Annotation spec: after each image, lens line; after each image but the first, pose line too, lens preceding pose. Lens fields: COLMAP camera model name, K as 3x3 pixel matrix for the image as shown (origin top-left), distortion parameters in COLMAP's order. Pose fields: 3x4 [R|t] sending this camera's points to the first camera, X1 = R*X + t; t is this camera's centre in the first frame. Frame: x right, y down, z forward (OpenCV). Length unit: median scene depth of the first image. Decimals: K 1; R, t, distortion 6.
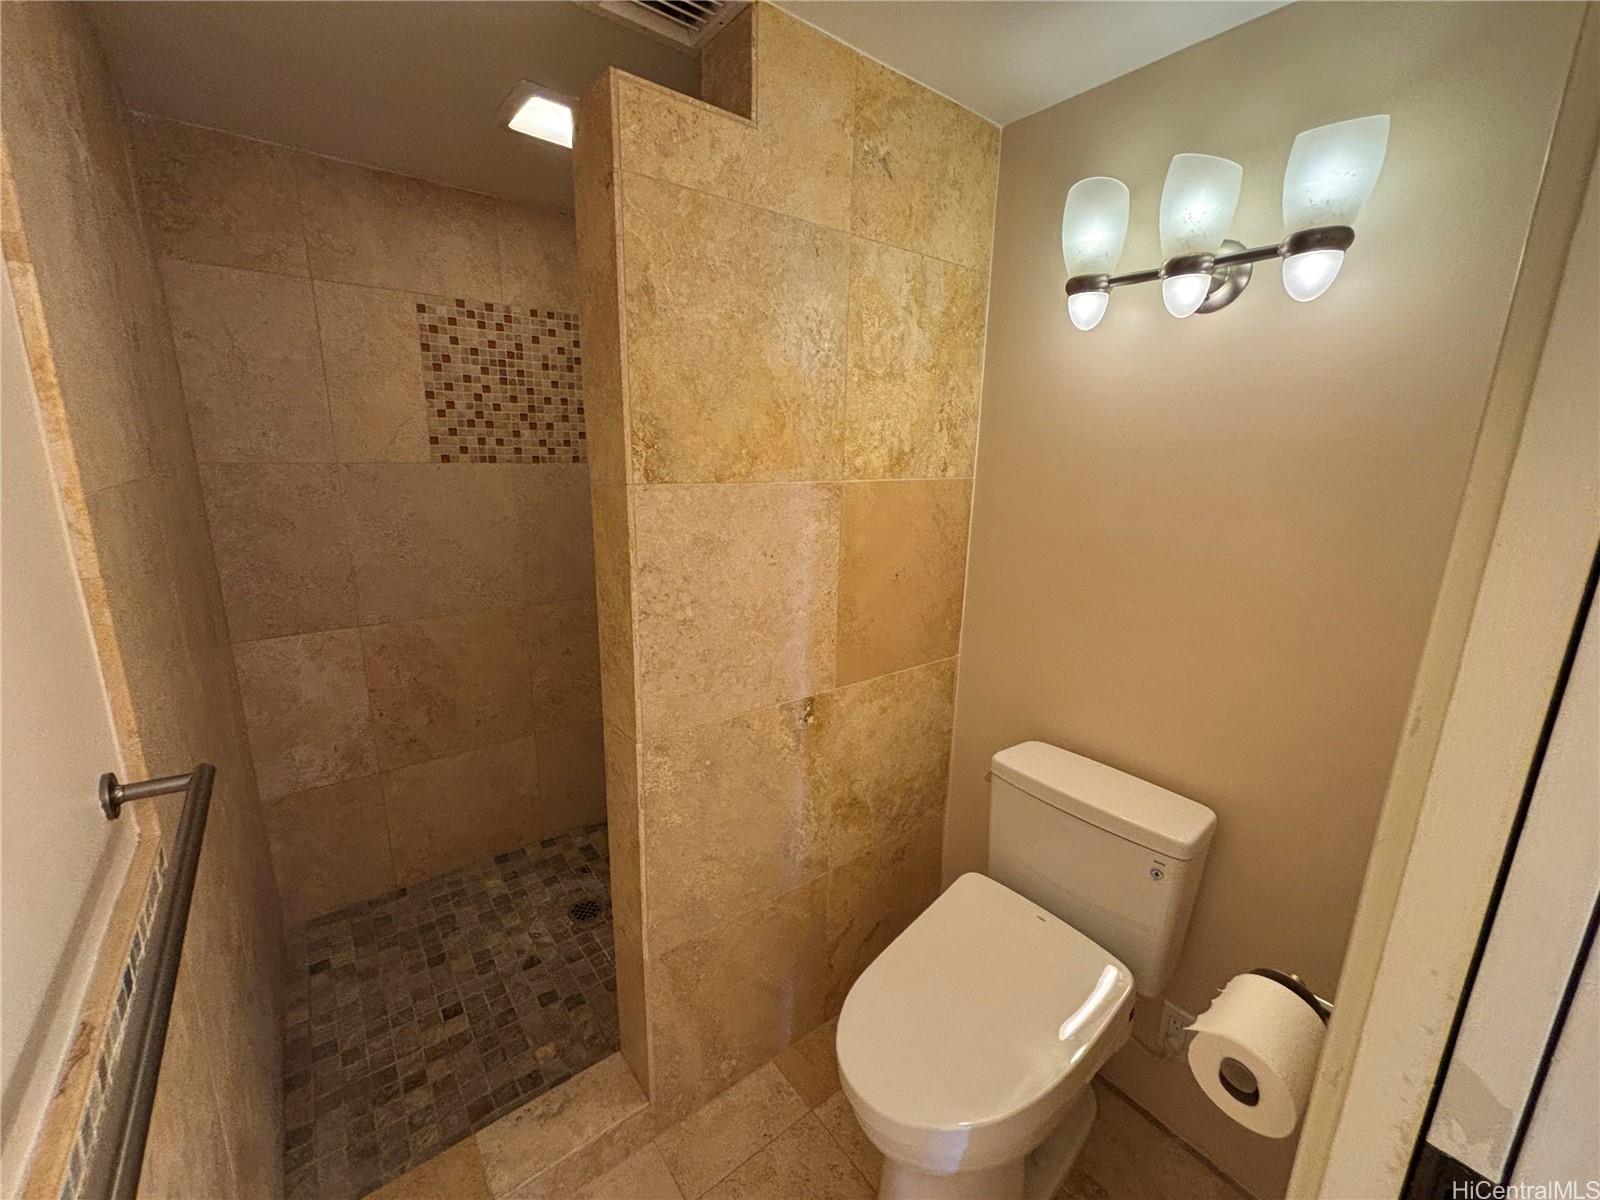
lens RADIAL K [[645.8, 0, 798.5], [0, 645.8, 595.0], [0, 0, 1]] dist [-0.000643, 0.000927]
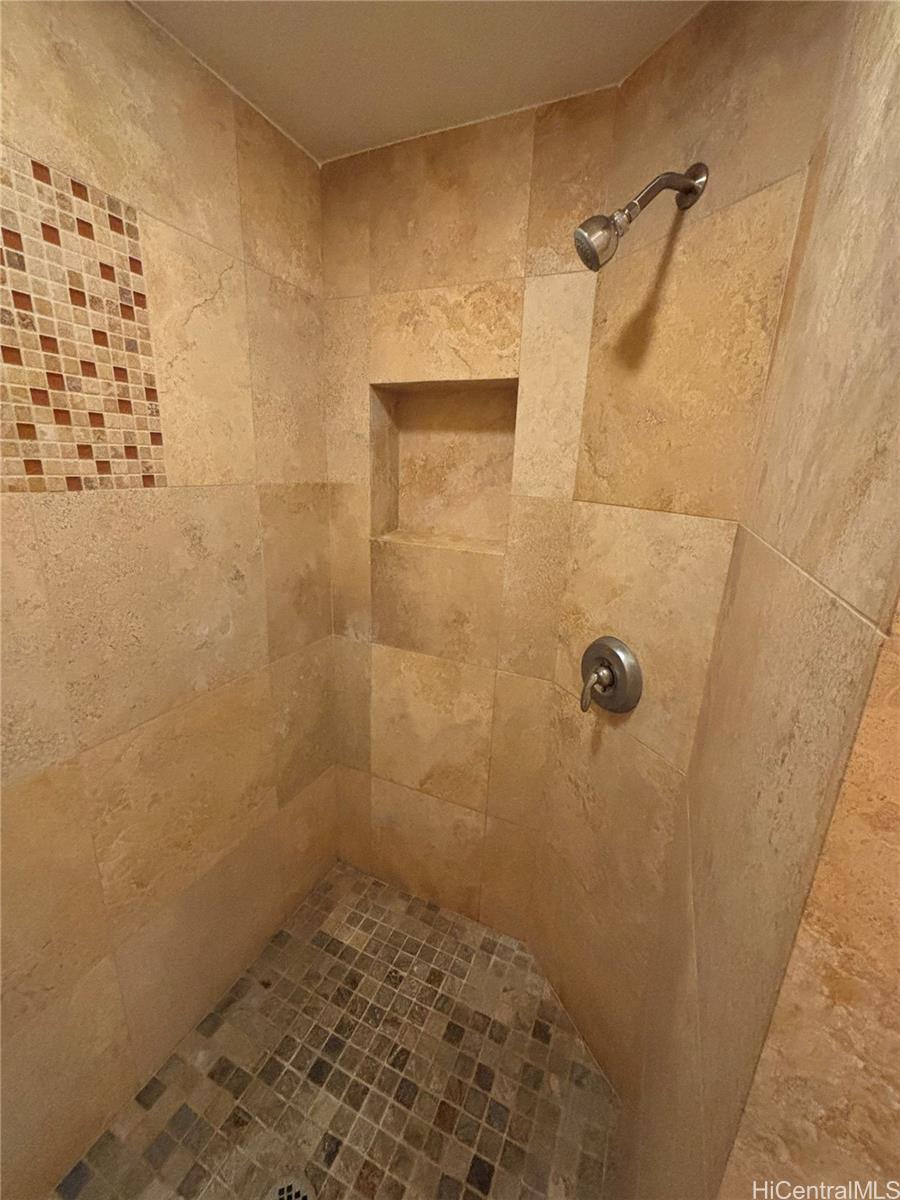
lens RADIAL K [[480.3, 0, 451.2], [0, 480.3, 593.8], [0, 0, 1]] dist [0.001695, 0.000256]
pose [[0.882591, -0.109392, 0.457238, -0.326553], [0.084130, 0.993604, 0.075323, -0.126214], [-0.462553, -0.028012, 0.886149, 0.519415]]
